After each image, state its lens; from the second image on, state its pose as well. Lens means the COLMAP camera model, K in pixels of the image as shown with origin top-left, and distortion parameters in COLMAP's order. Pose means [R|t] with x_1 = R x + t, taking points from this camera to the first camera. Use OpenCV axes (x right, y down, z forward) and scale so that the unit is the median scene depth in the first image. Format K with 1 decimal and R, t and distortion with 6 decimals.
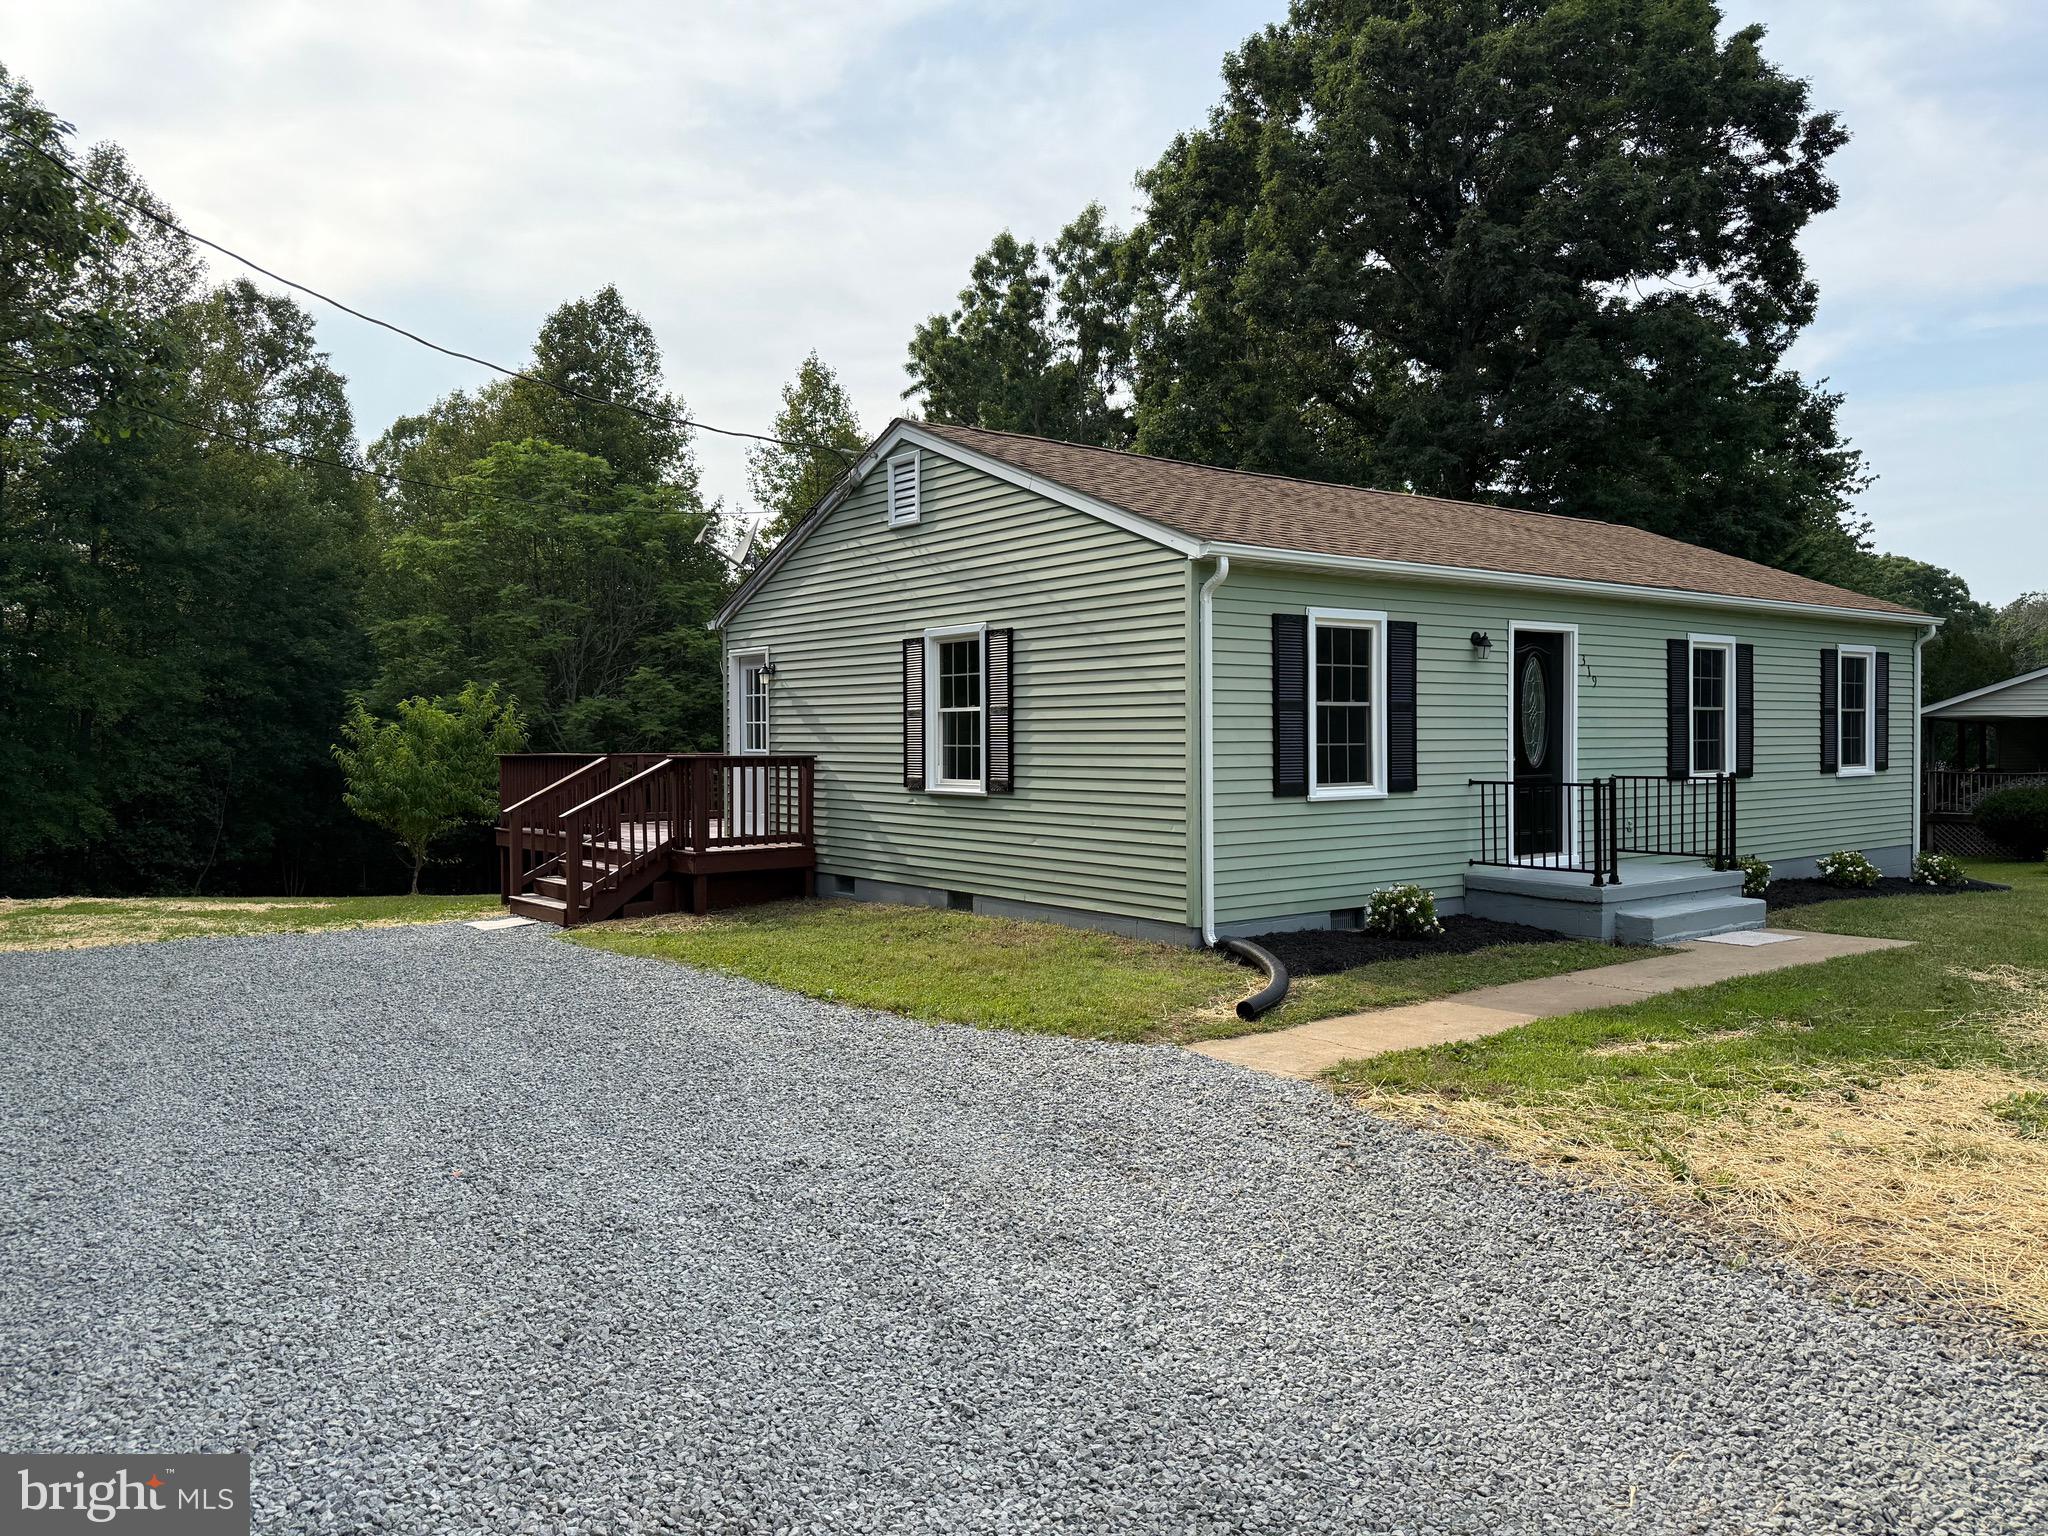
lens RADIAL K [[1432.9, 0, 1024.0], [0, 1432.9, 768.0], [0, 0, 1]] dist [0.123928, -0.187339]
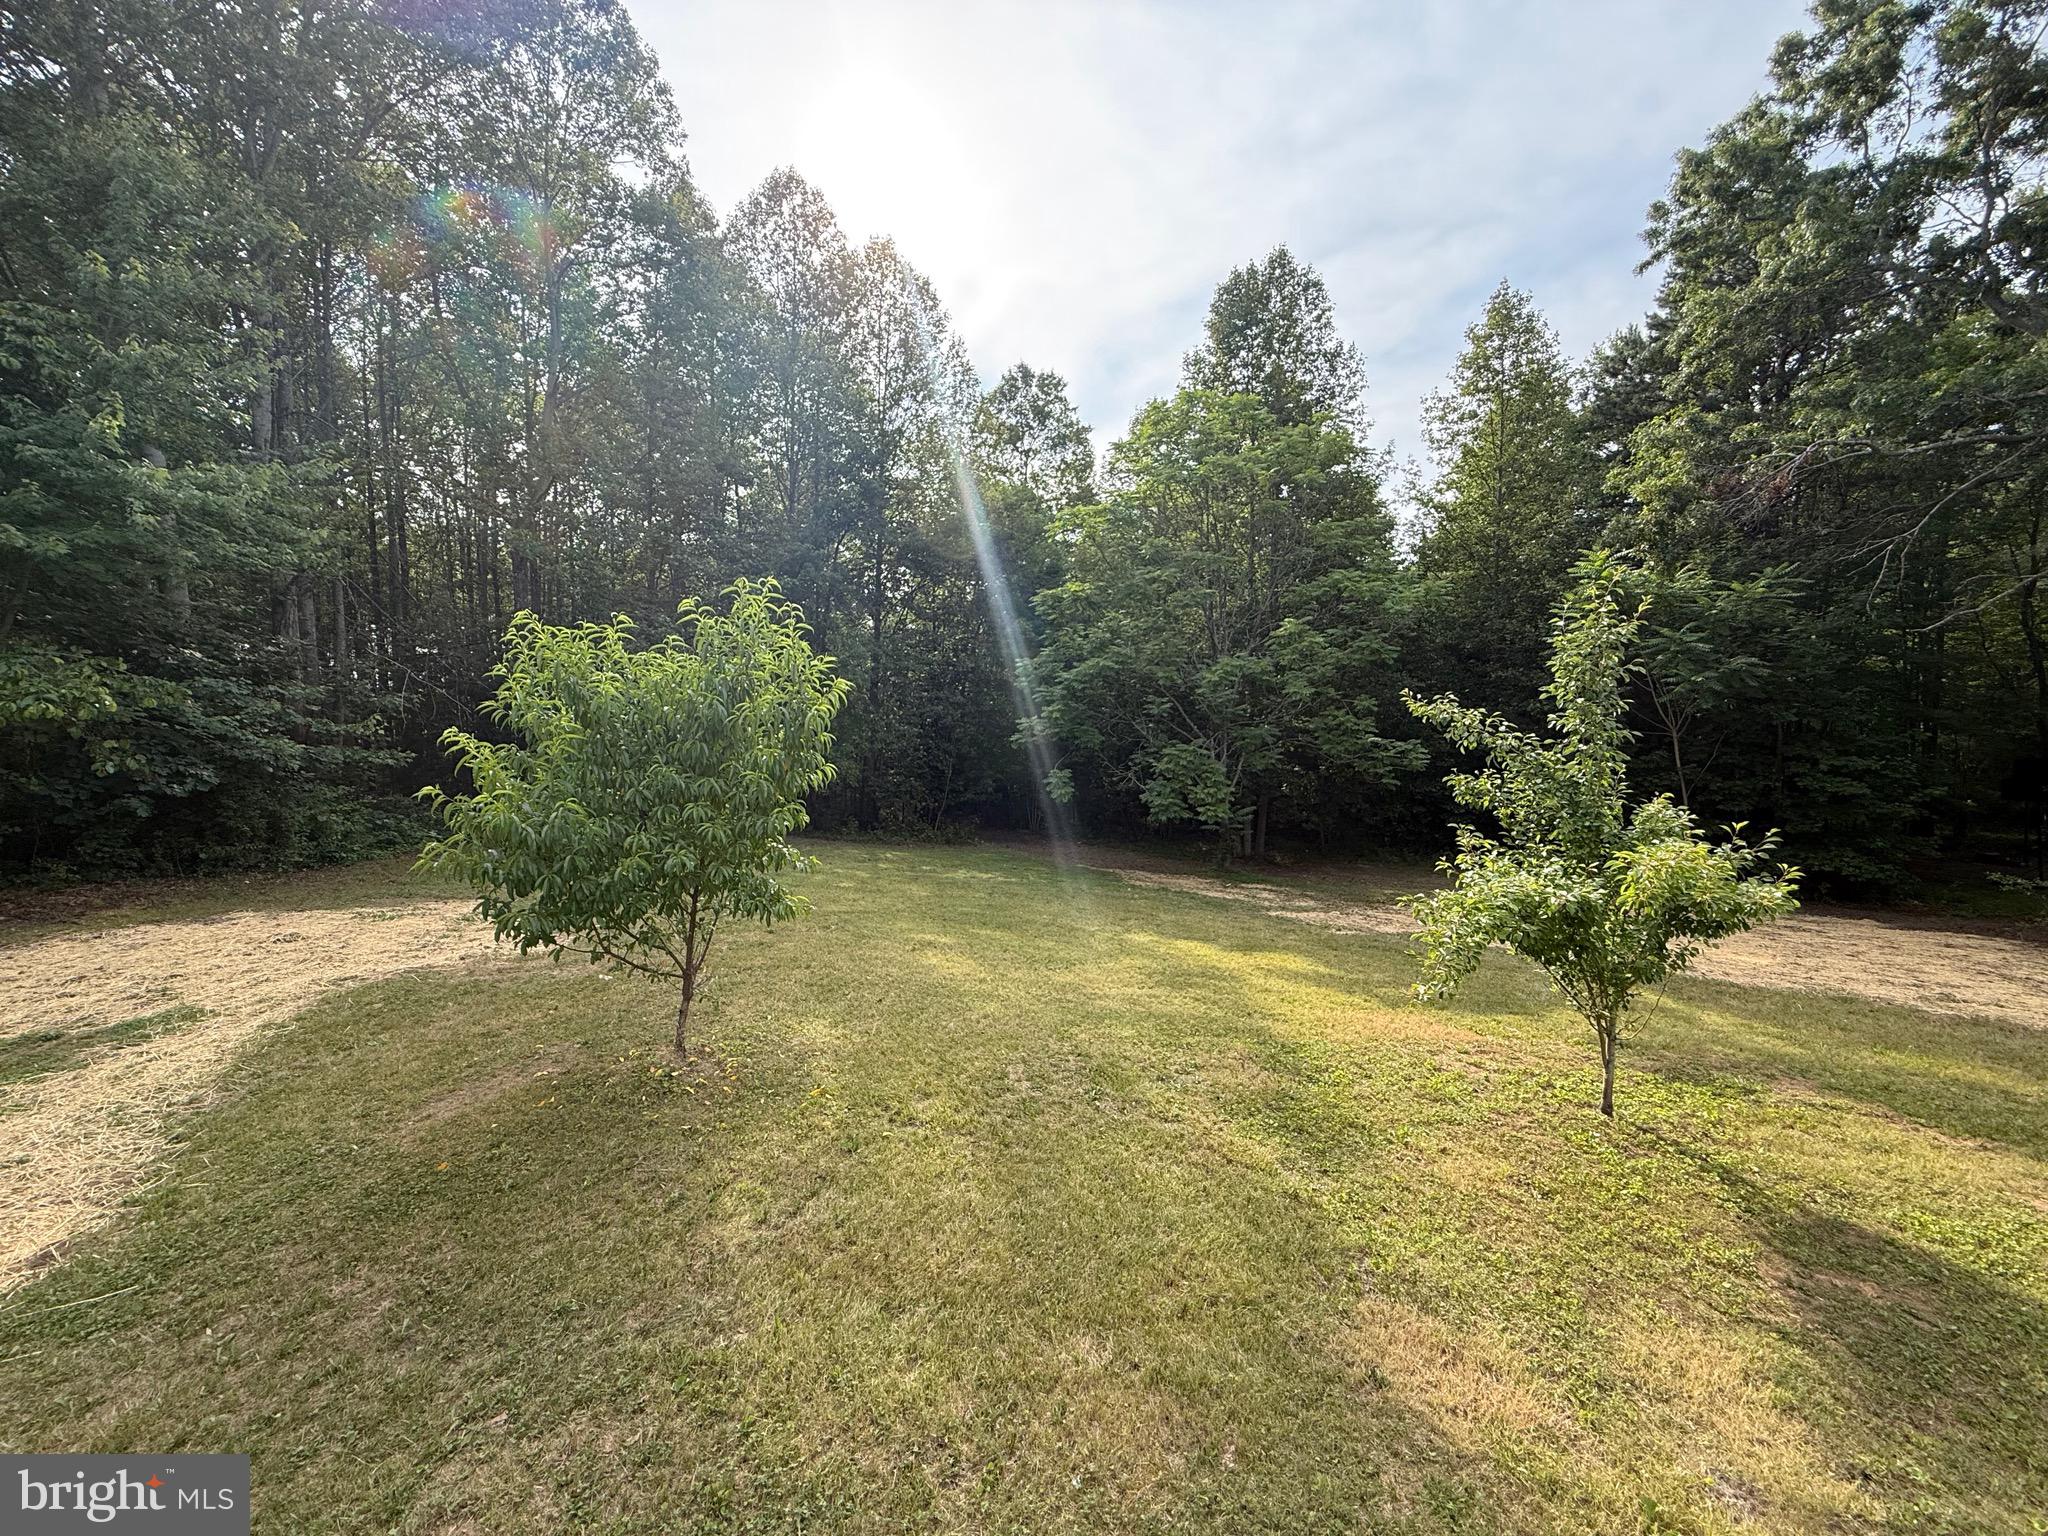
lens RADIAL K [[817.0, 0, 1023.2], [0, 817.0, 768.3], [0, 0, 1]] dist [-0.000573, 0.000321]
pose [[0.812806, 0.041791, -0.581034, -0.102608], [-0.002958, 0.997707, 0.067621, -0.012852], [0.582527, -0.053244, 0.811066, 0.493163]]
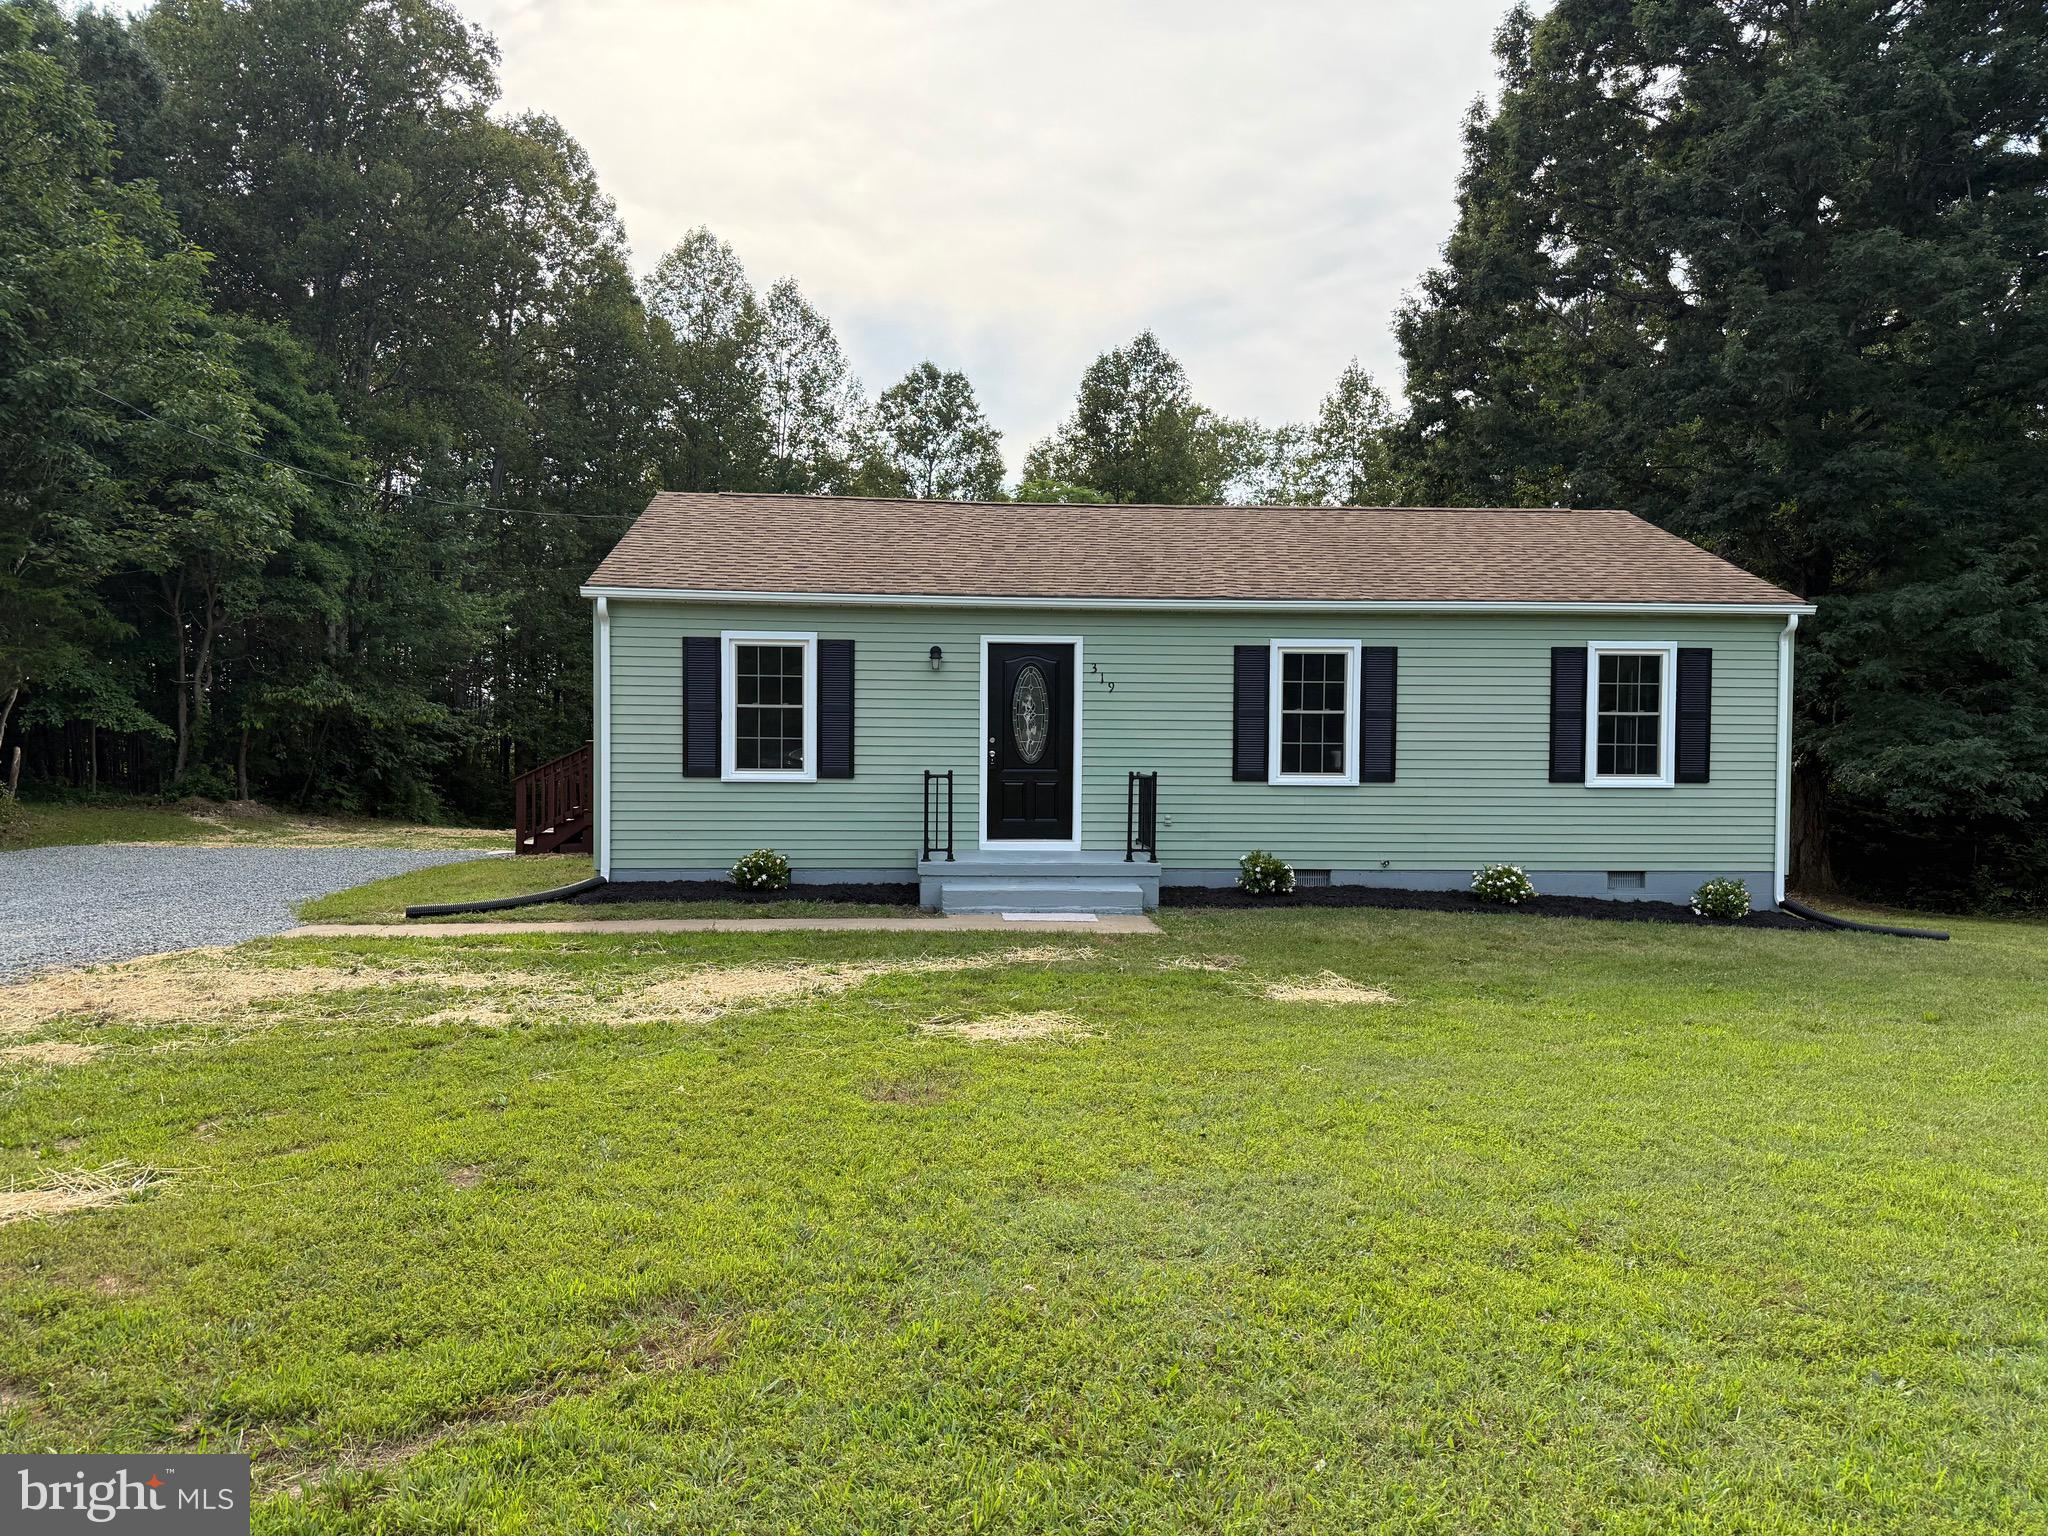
lens RADIAL K [[1466.1, 0, 1024.0], [0, 1466.1, 768.0], [0, 0, 1]] dist [0.003653, -0.192425]
pose [[0.833889, 0.028395, -0.551201, 0.311615], [-0.029265, 0.999546, 0.007217, -0.001690], [0.551155, 0.010113, 0.834342, 0.014890]]
